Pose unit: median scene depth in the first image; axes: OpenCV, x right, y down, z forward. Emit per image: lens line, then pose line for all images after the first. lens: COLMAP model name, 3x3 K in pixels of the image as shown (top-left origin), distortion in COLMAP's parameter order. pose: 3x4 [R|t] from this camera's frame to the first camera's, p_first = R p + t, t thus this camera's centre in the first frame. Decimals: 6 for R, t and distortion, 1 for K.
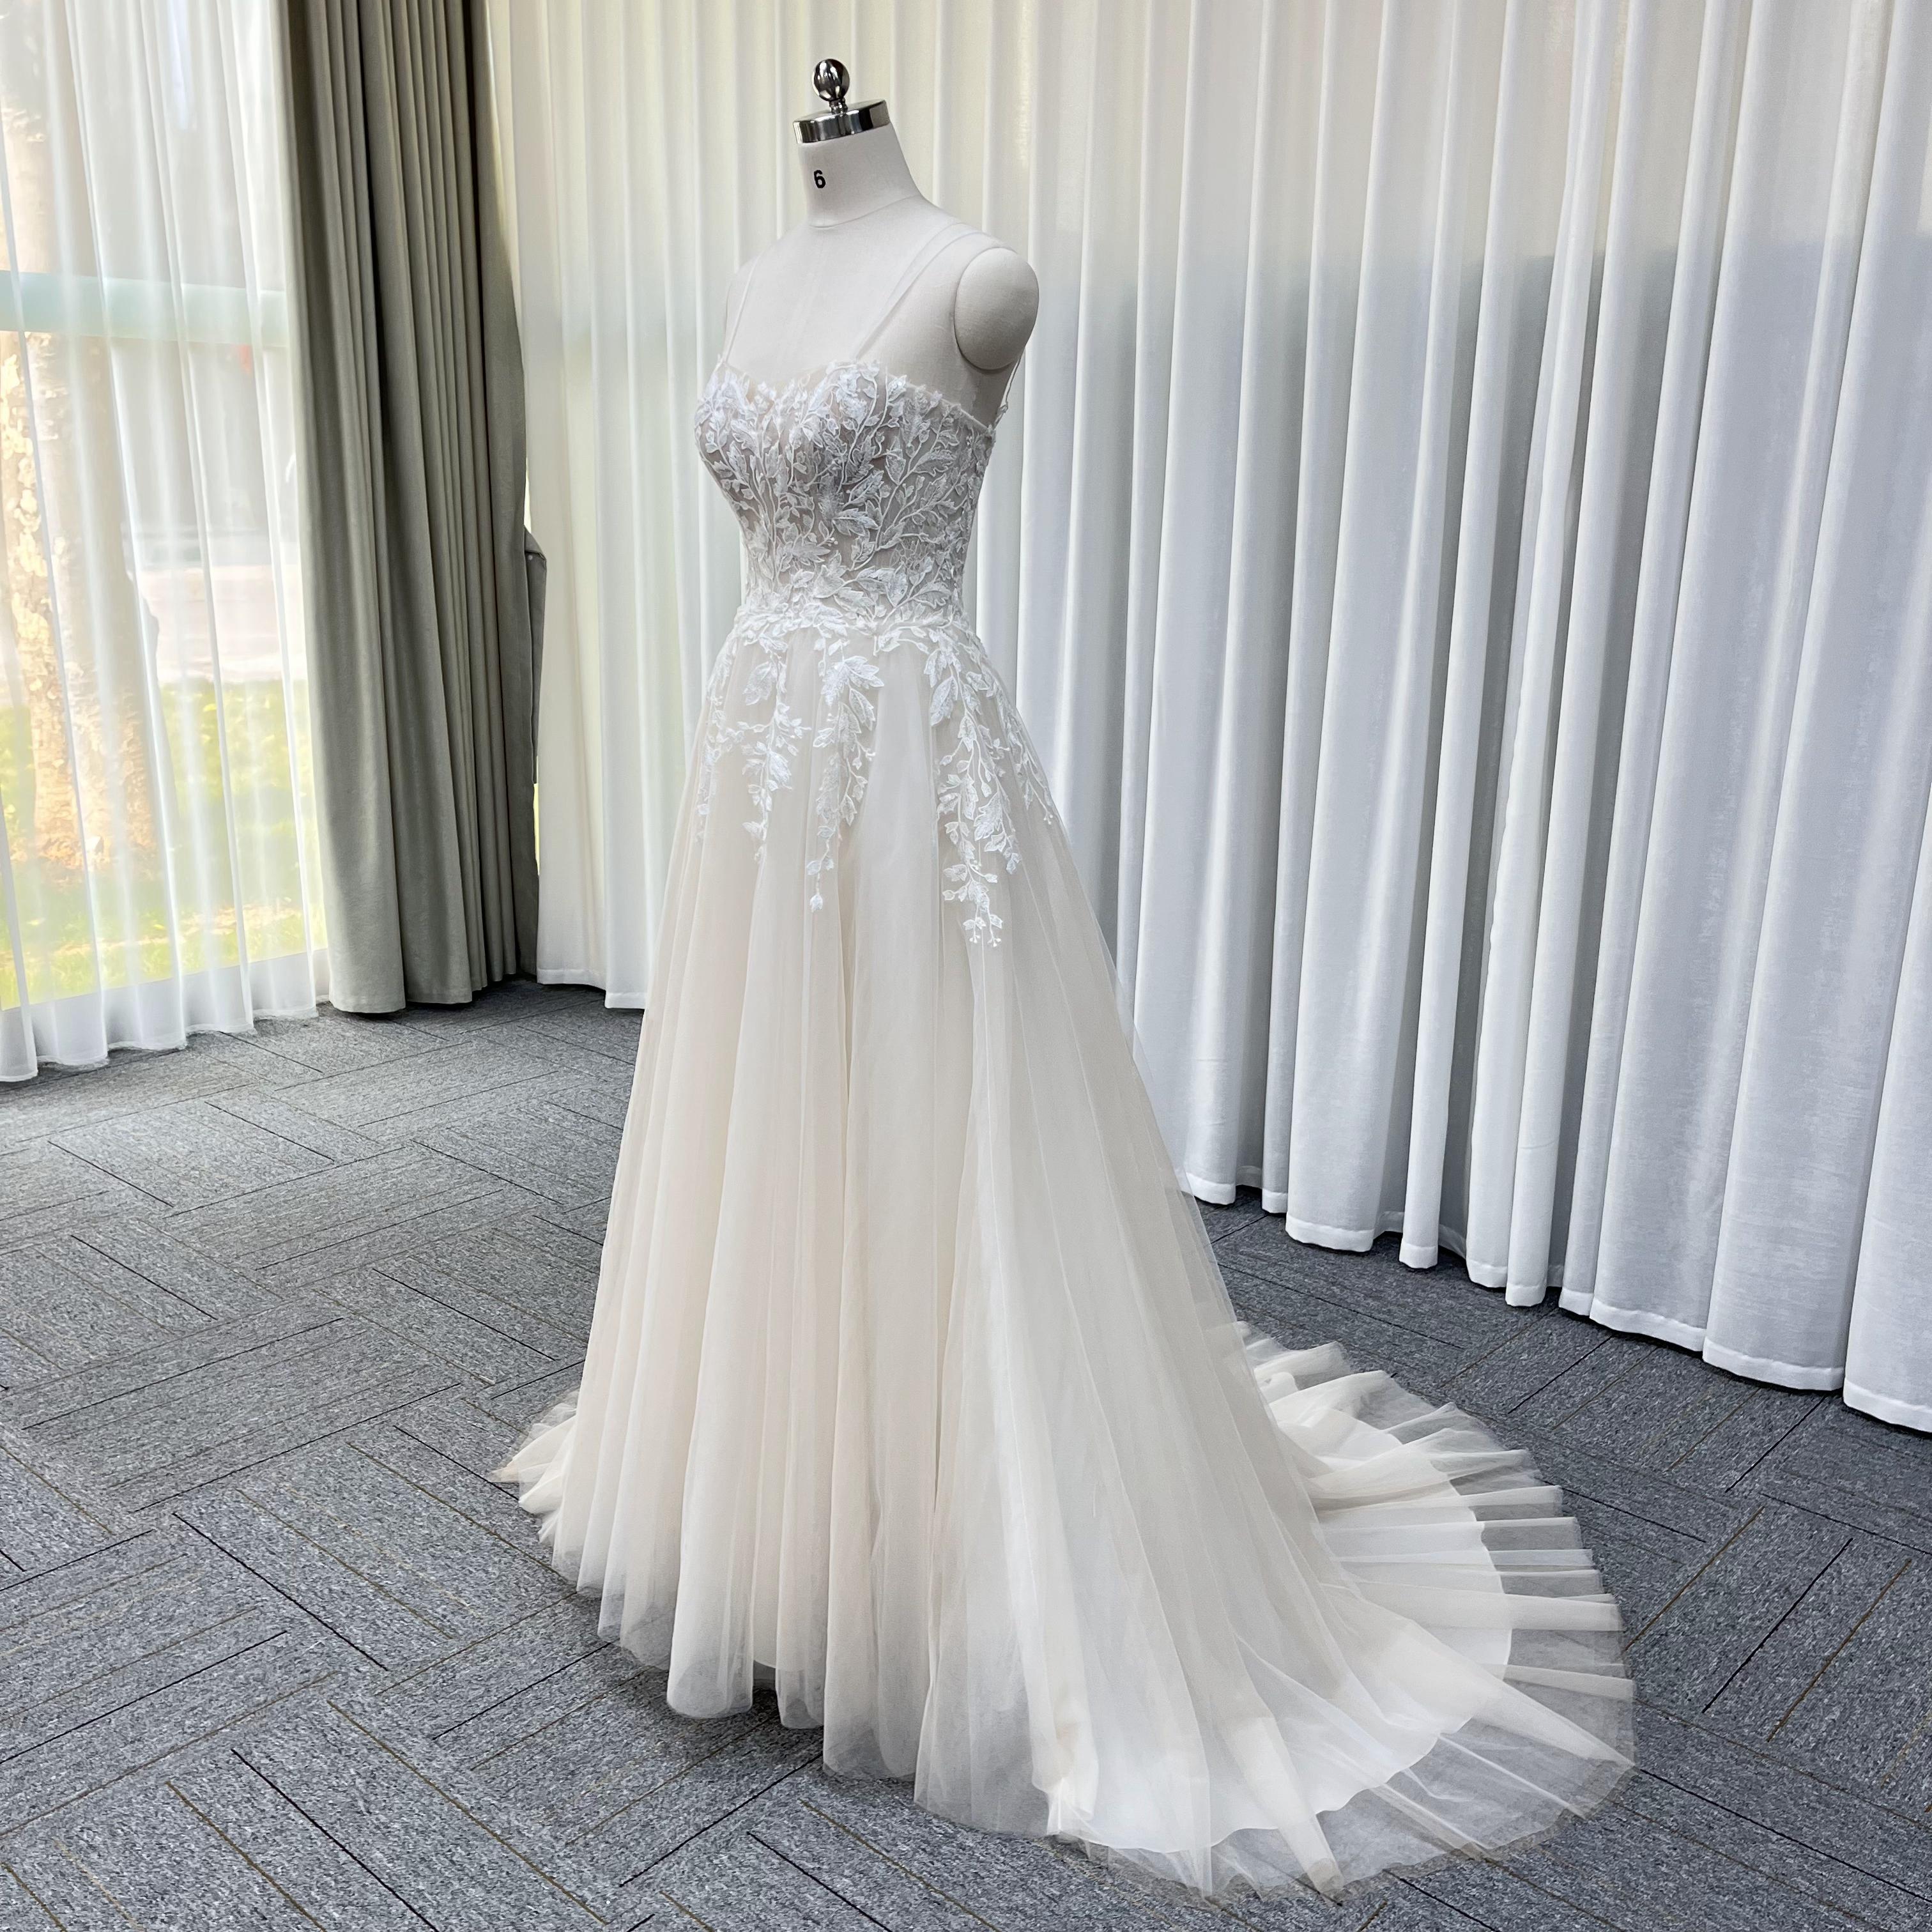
lens RADIAL K [[1991.1, 0, 957.5], [0, 1991.1, 987.7], [0, 0, 1]] dist [0.034547, 0.000000]
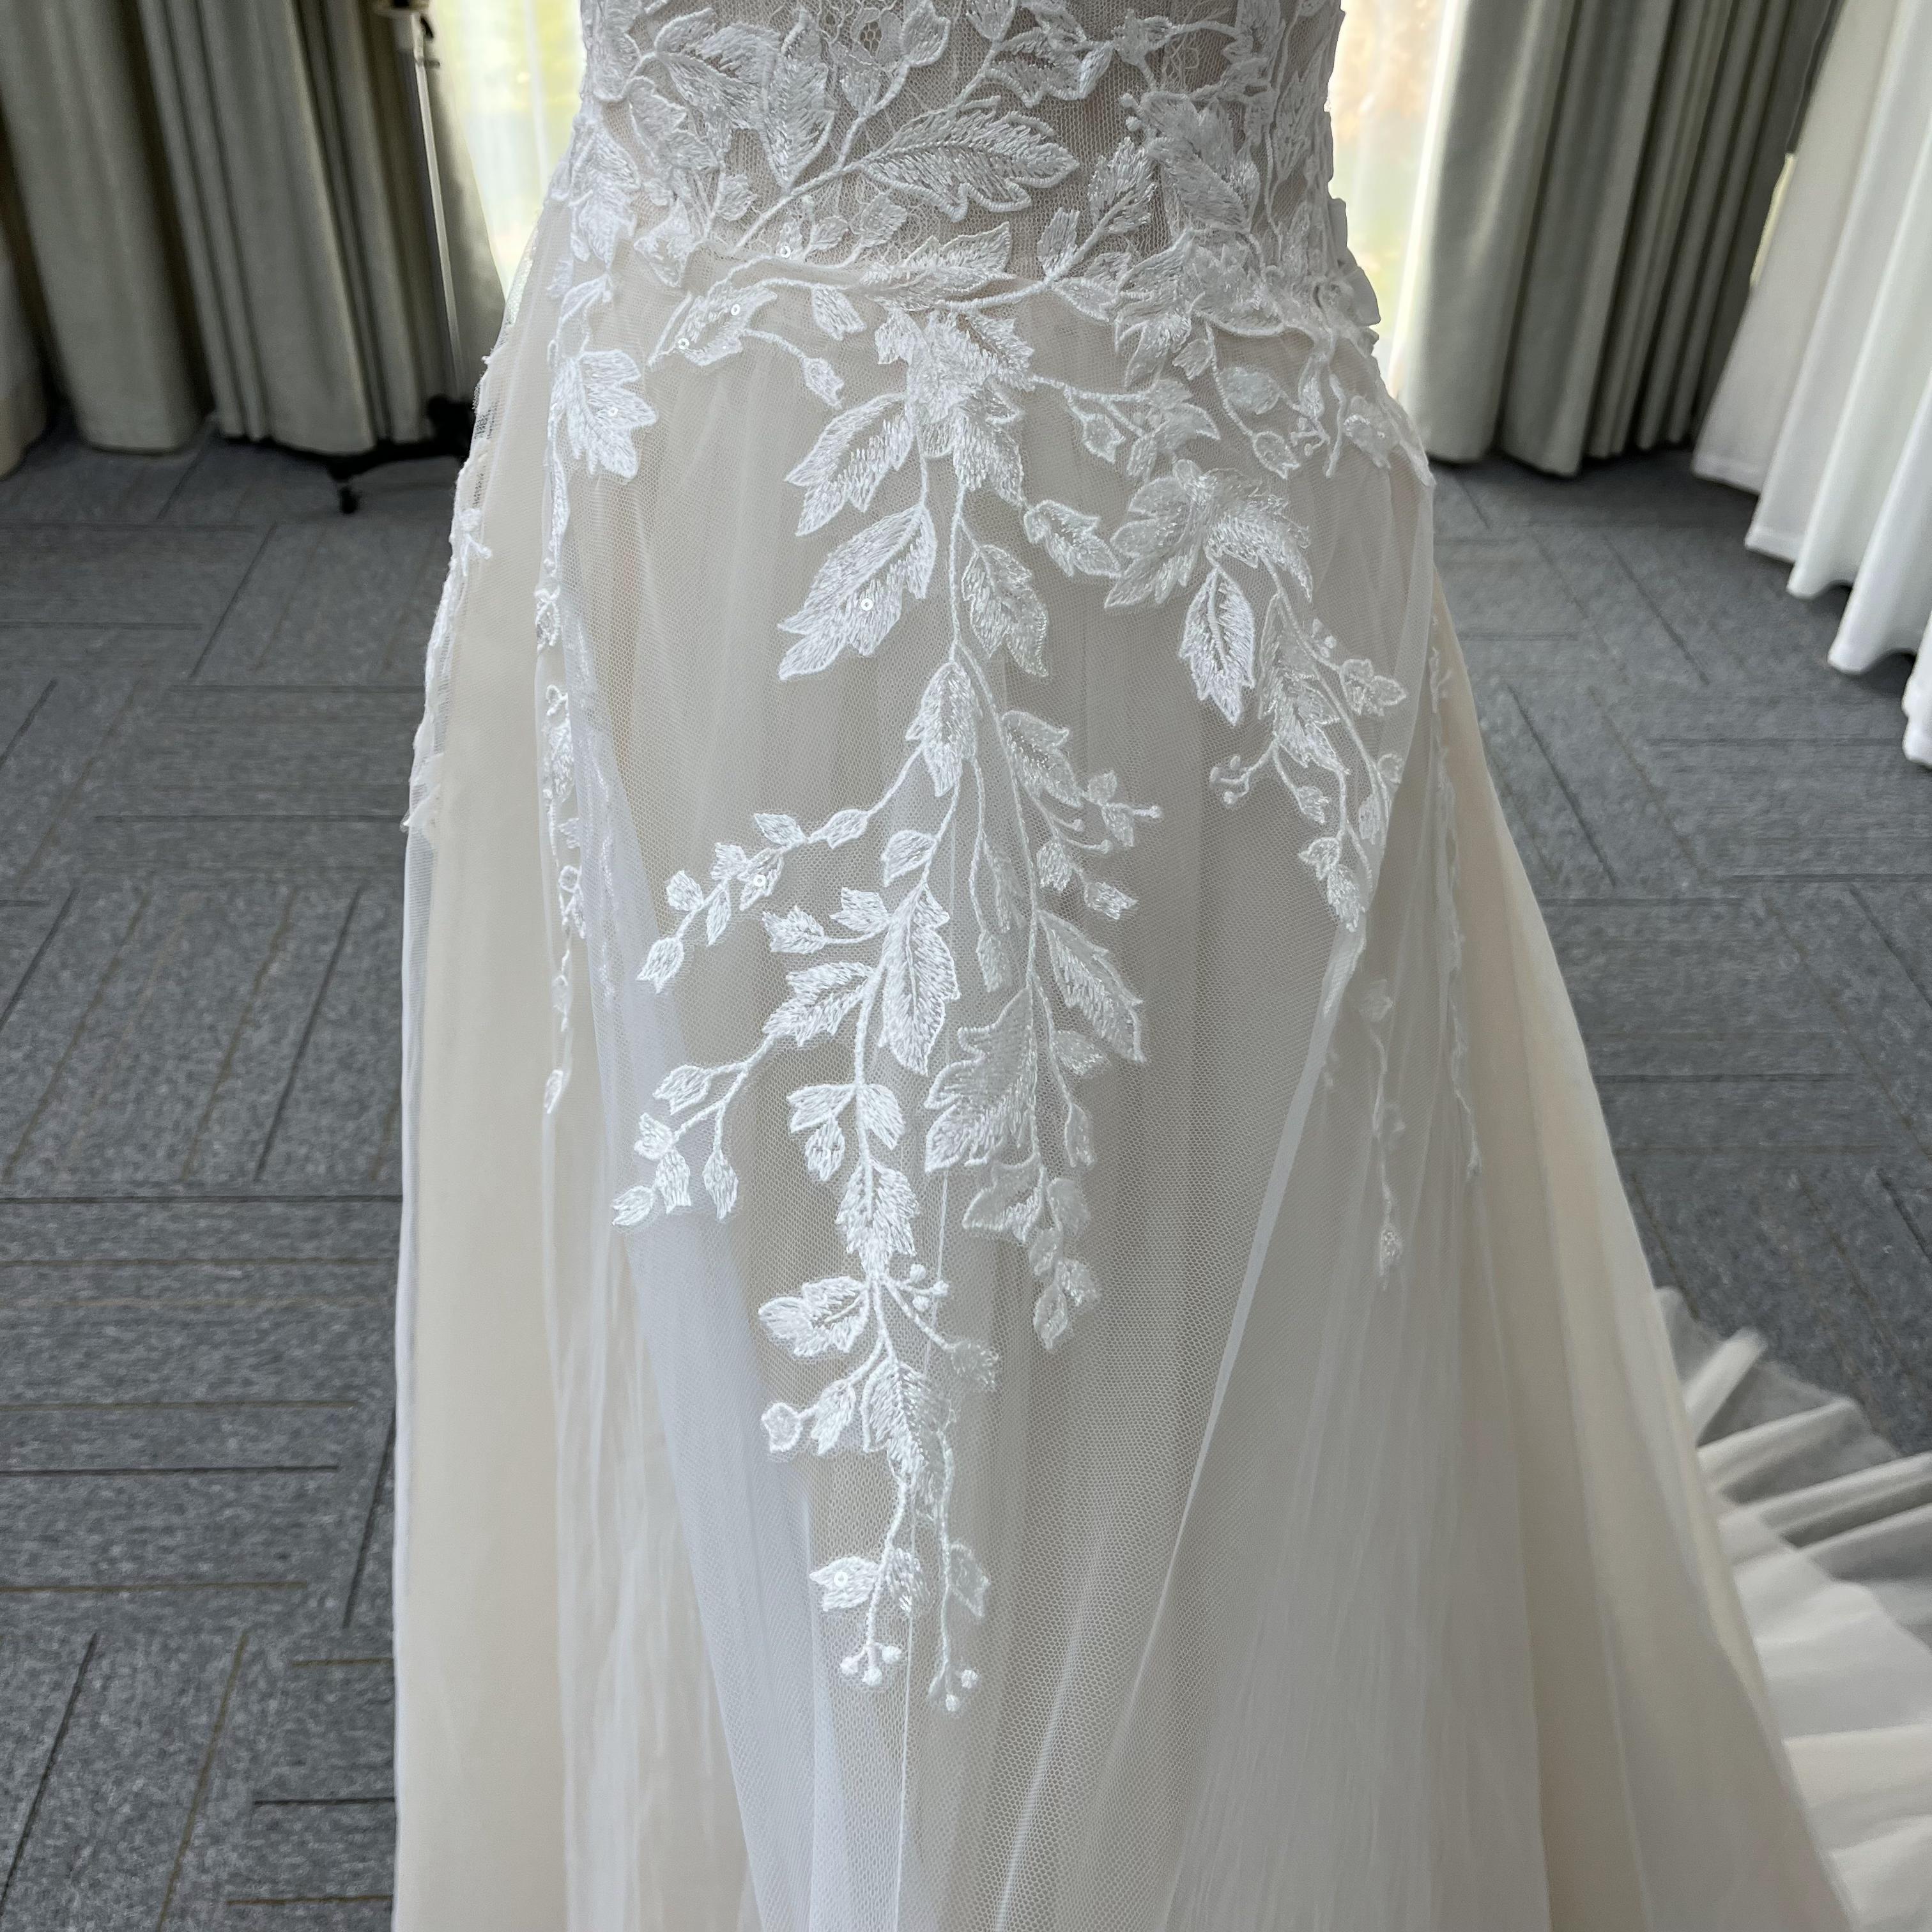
lens RADIAL K [[1991.1, 0, 1030.9], [0, 1991.1, 928.3], [0, 0, 1]] dist [0.034547, 0.000000]
pose [[0.720385, 0.417073, -0.554162, 0.145198], [-0.210685, 0.892829, 0.398080, -0.183318], [0.660801, -0.170017, 0.731052, 0.711079]]
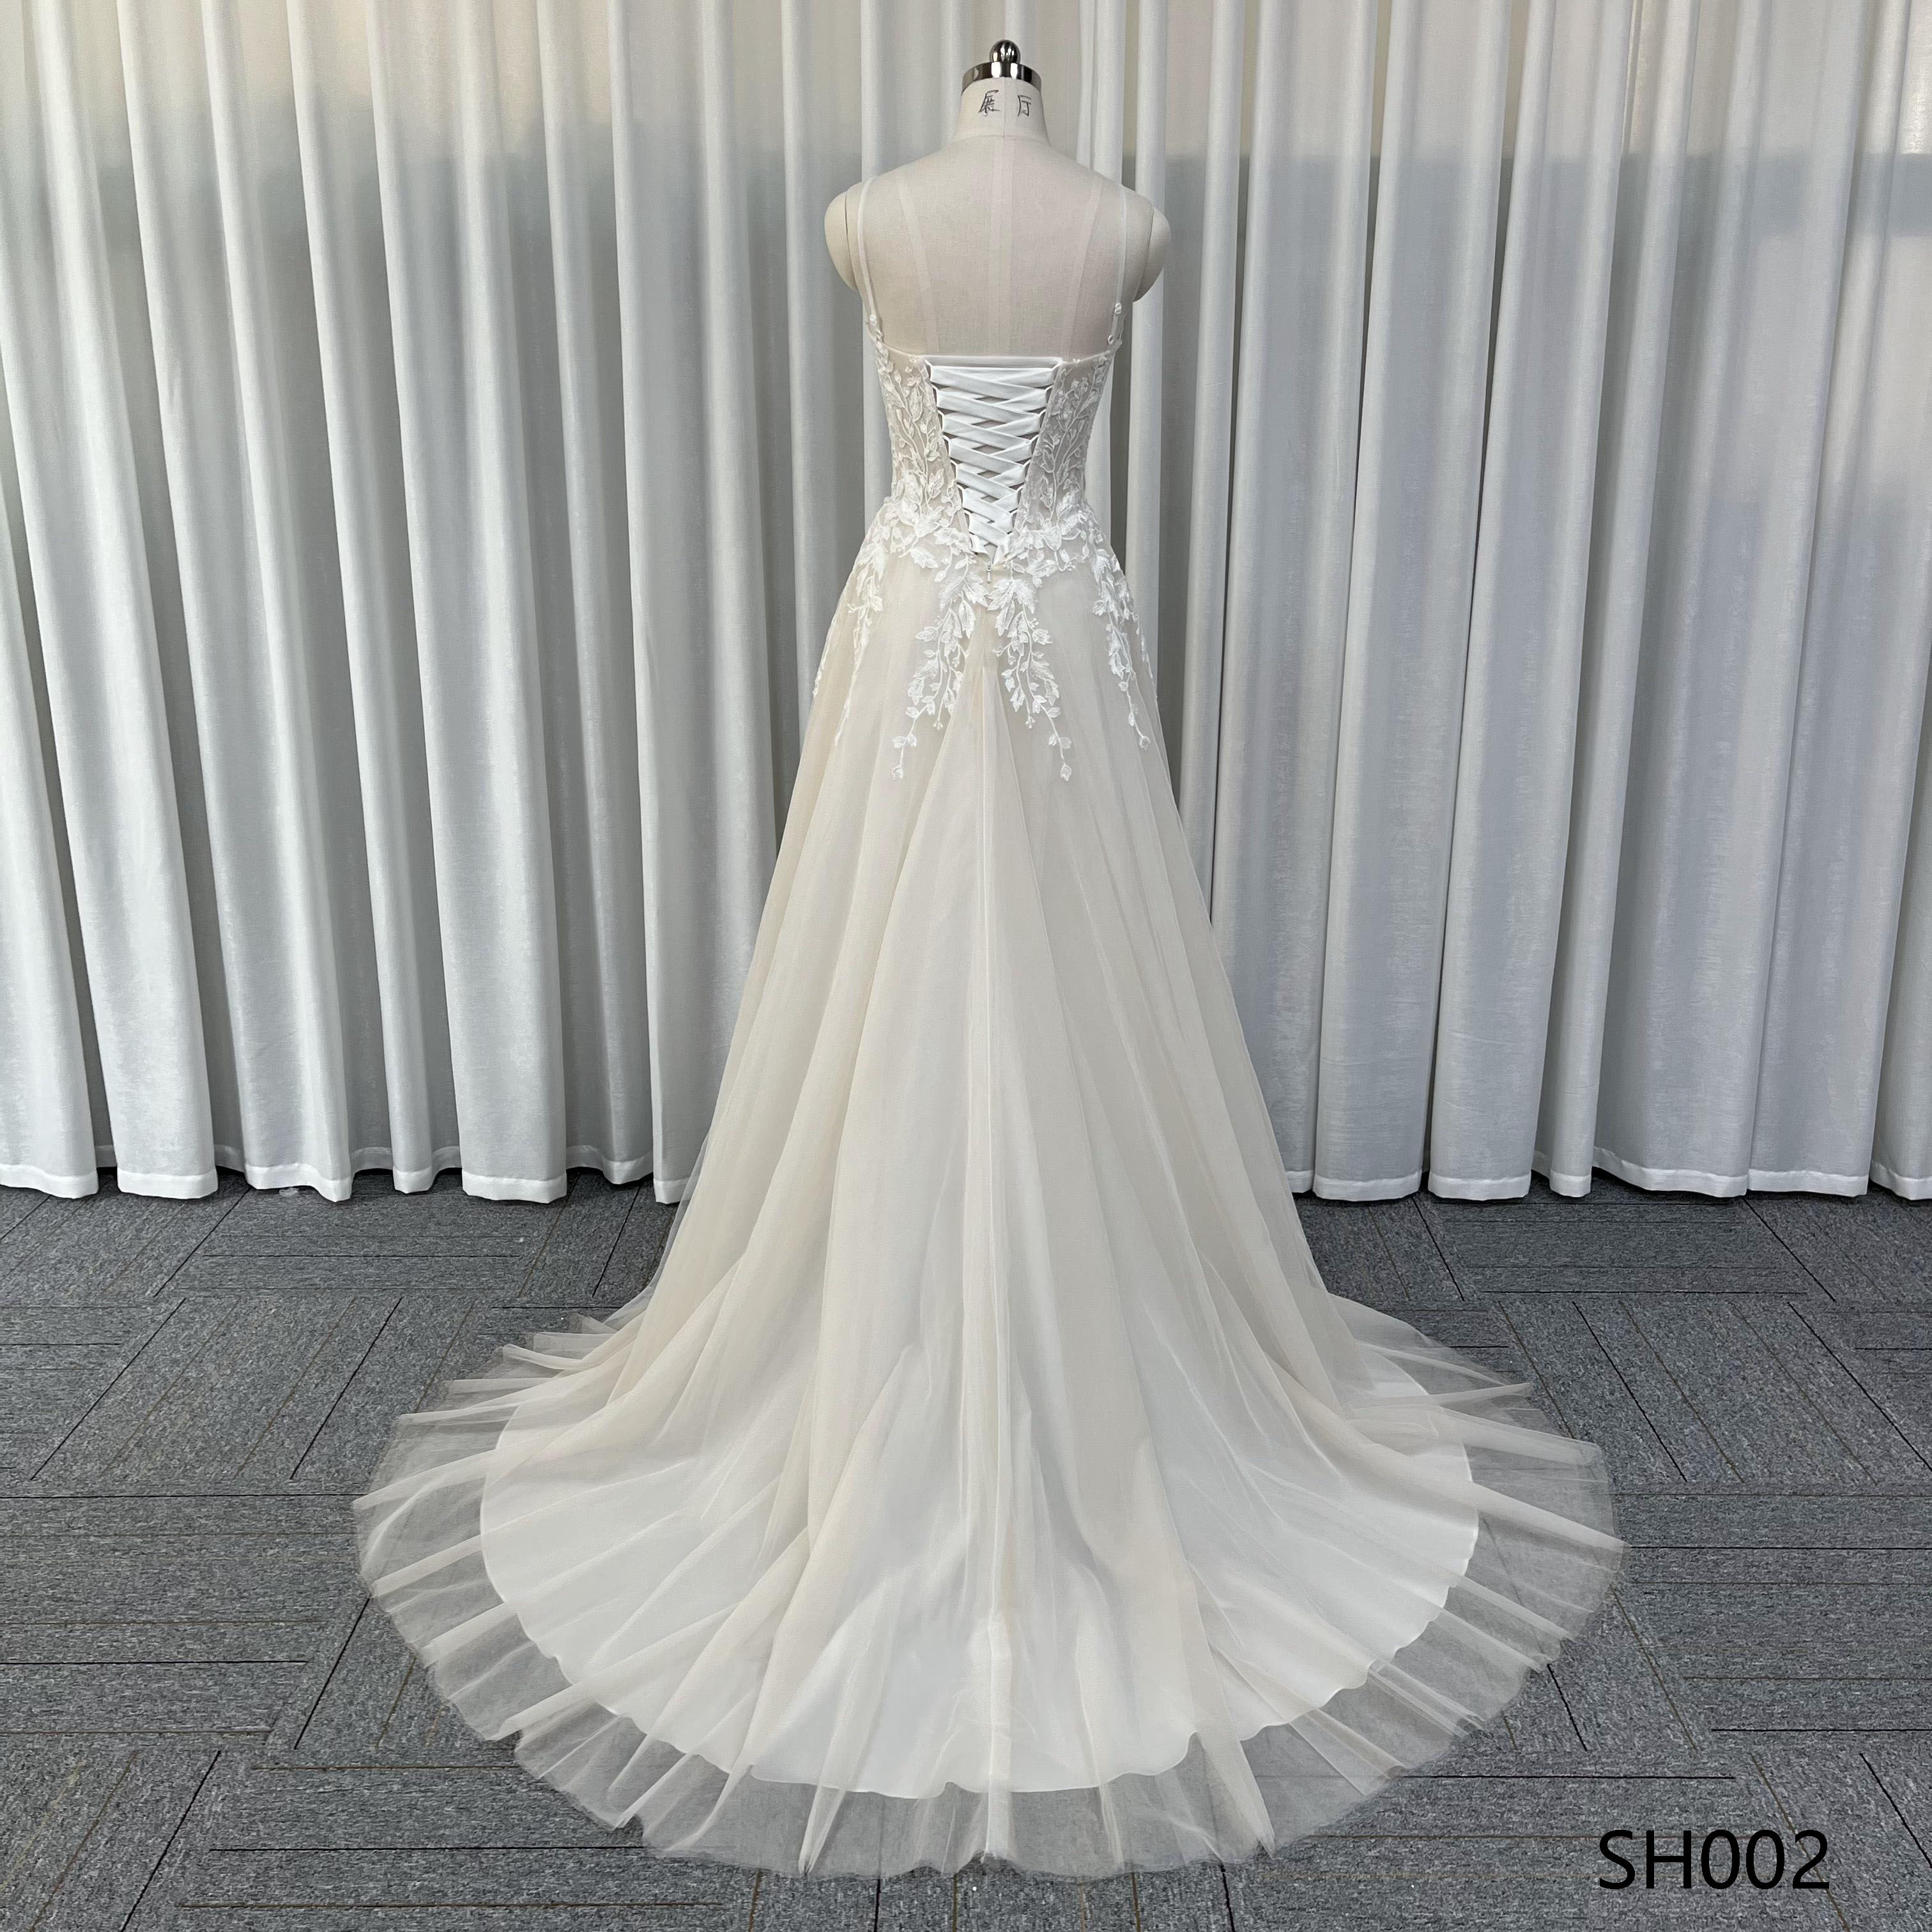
lens RADIAL K [[1991.1, 0, 981.1], [0, 1991.1, 974.8], [0, 0, 1]] dist [0.034547, 0.000000]
pose [[0.737868, -0.214526, 0.639945, -0.565166], [0.189629, 0.975844, 0.108483, -0.112134], [-0.647759, 0.041306, 0.760724, 0.376573]]
